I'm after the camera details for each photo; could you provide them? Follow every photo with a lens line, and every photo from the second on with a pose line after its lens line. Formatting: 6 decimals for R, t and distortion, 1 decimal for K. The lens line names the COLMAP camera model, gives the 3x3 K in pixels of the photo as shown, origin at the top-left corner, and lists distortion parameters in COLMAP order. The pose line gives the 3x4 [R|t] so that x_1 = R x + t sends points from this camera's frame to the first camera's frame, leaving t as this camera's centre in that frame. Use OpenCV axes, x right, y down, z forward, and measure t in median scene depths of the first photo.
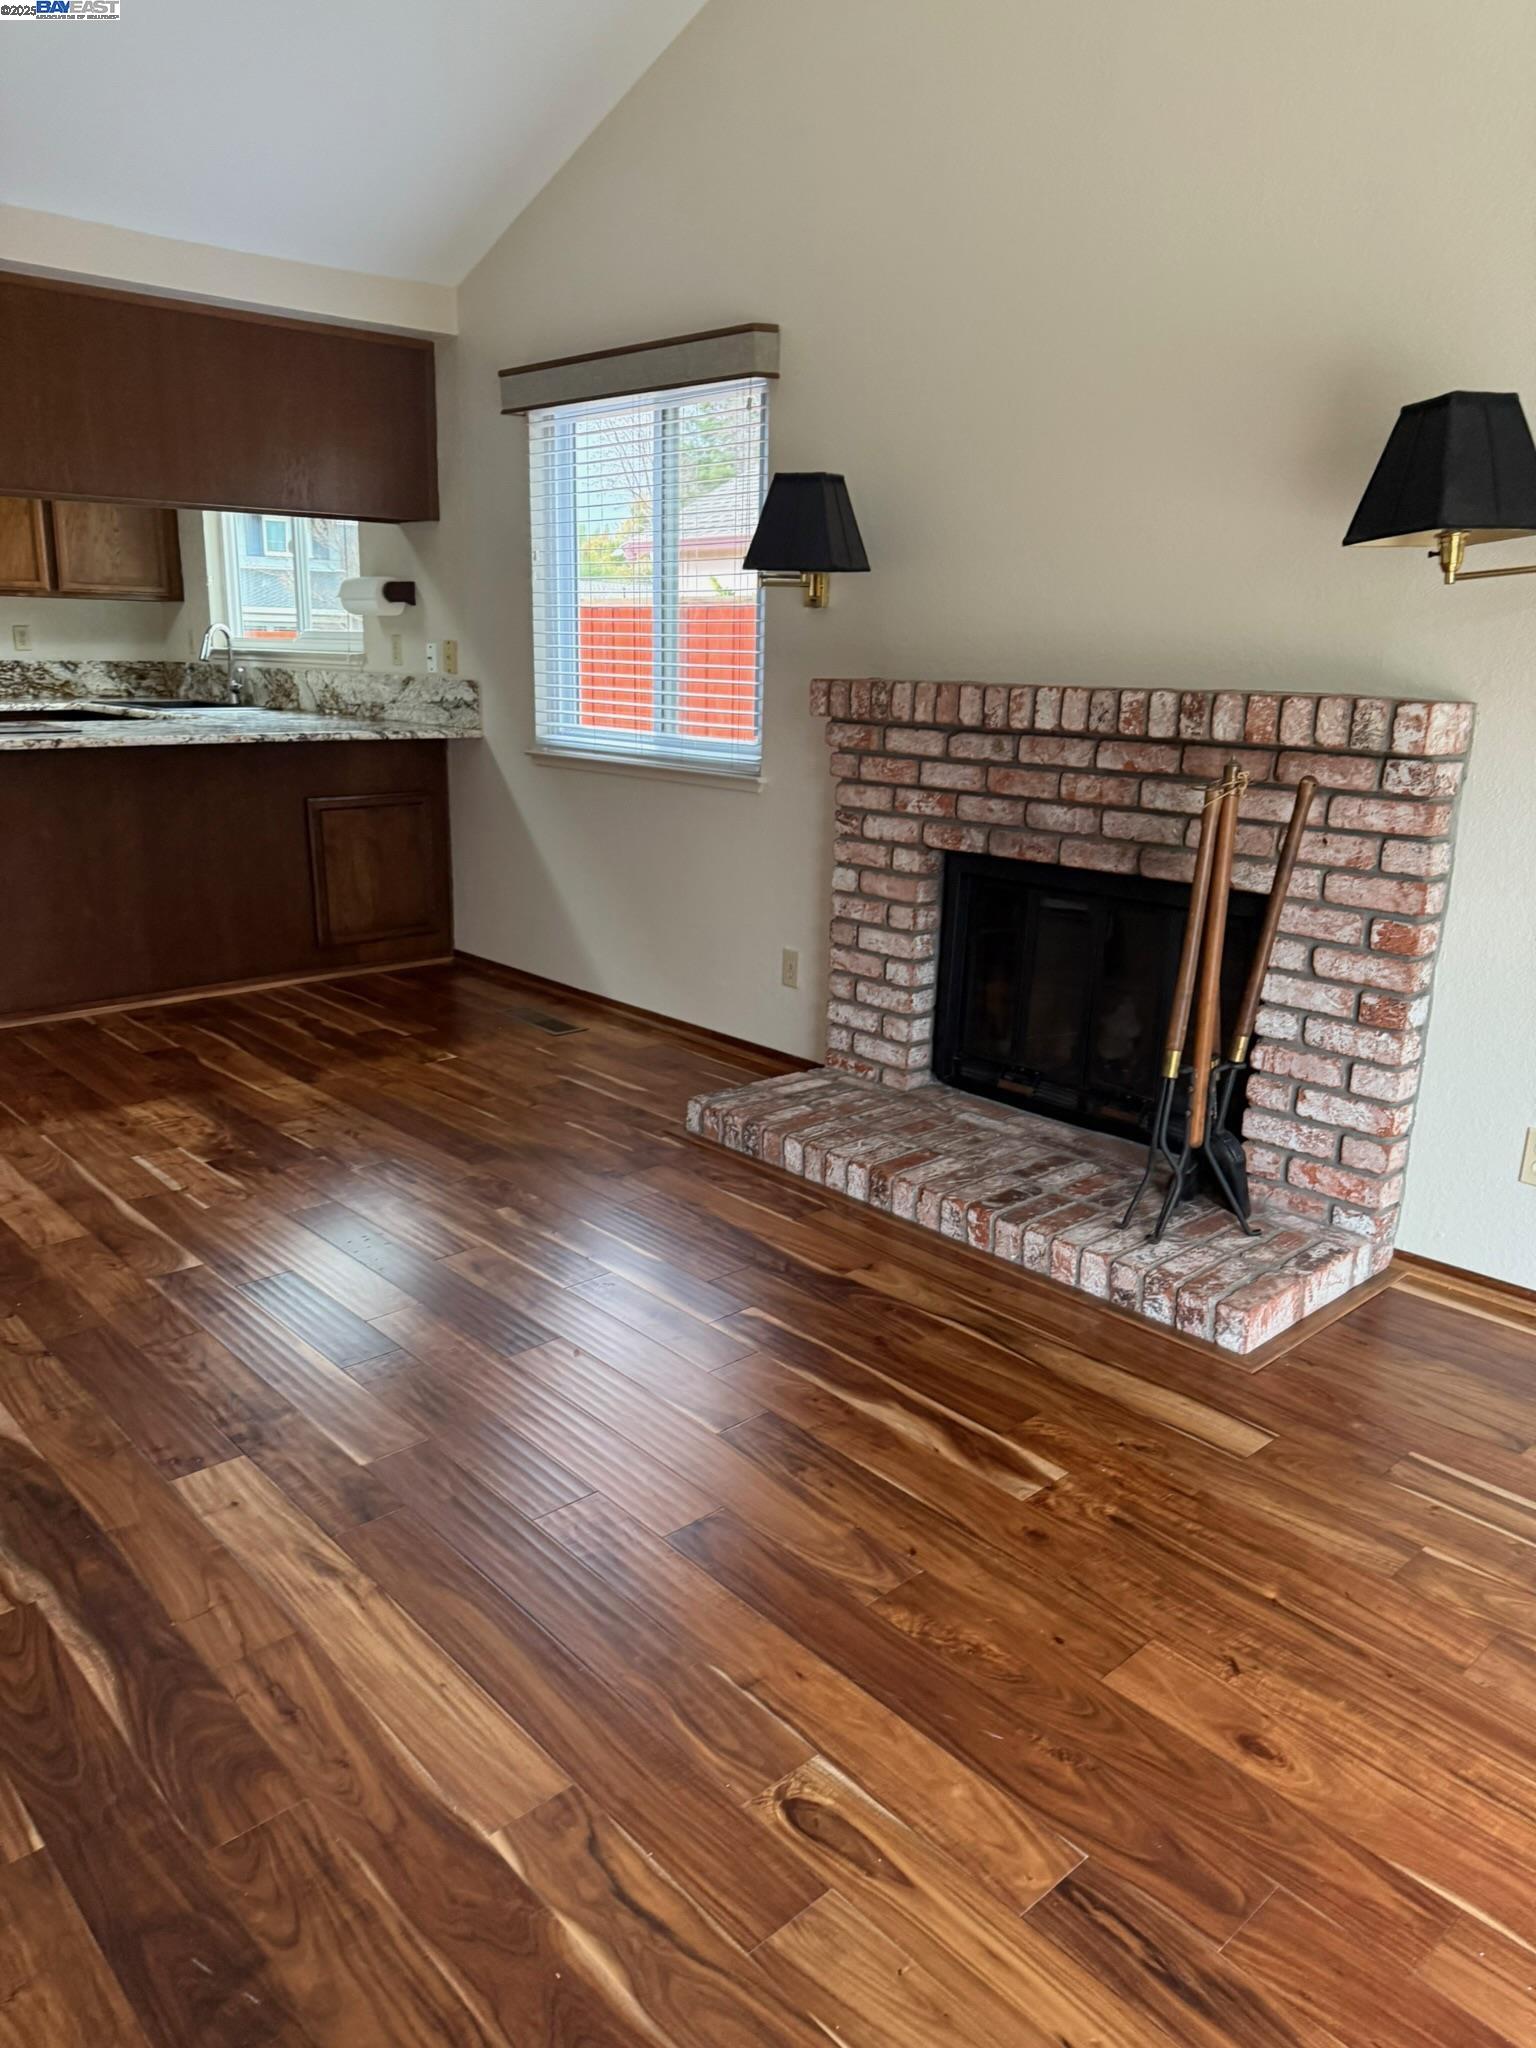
lens RADIAL K [[1447.9, 0, 757.7], [0, 1447.9, 1023.8], [0, 0, 1]] dist [0.052802, -0.061214]
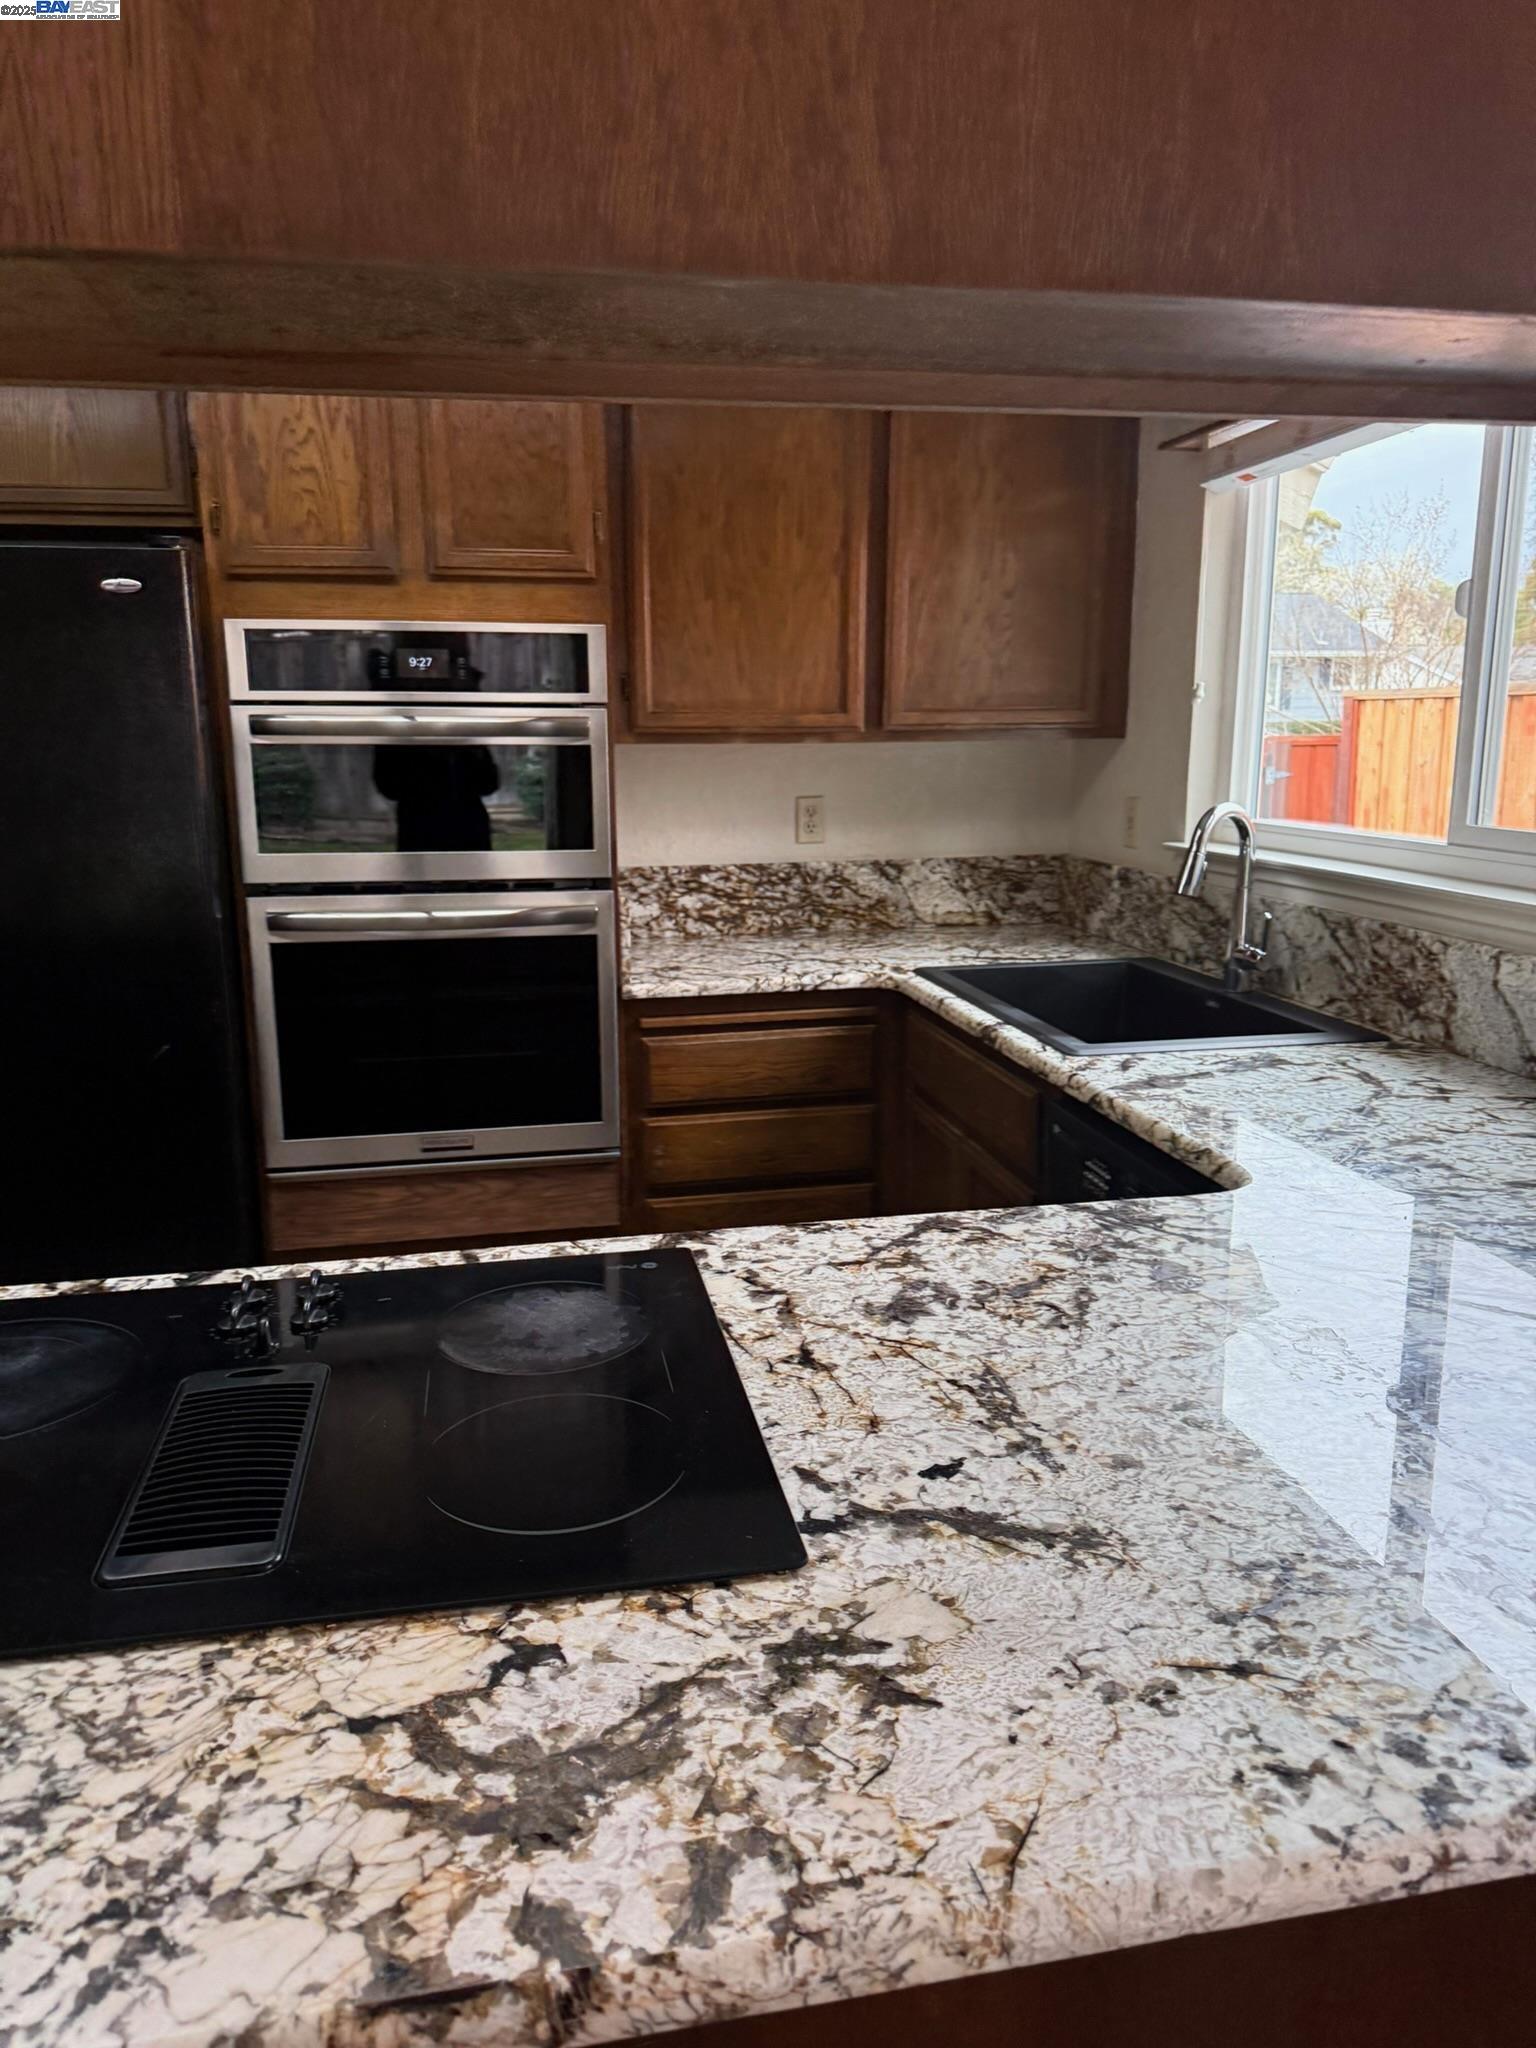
lens RADIAL K [[1447.9, 0, 707.0], [0, 1447.9, 1020.9], [0, 0, 1]] dist [0.052802, -0.061214]
pose [[0.835920, 0.083110, -0.542522, -0.247470], [-0.115693, 0.992941, -0.026149, -0.173905], [0.536519, 0.084625, 0.839634, 0.551737]]
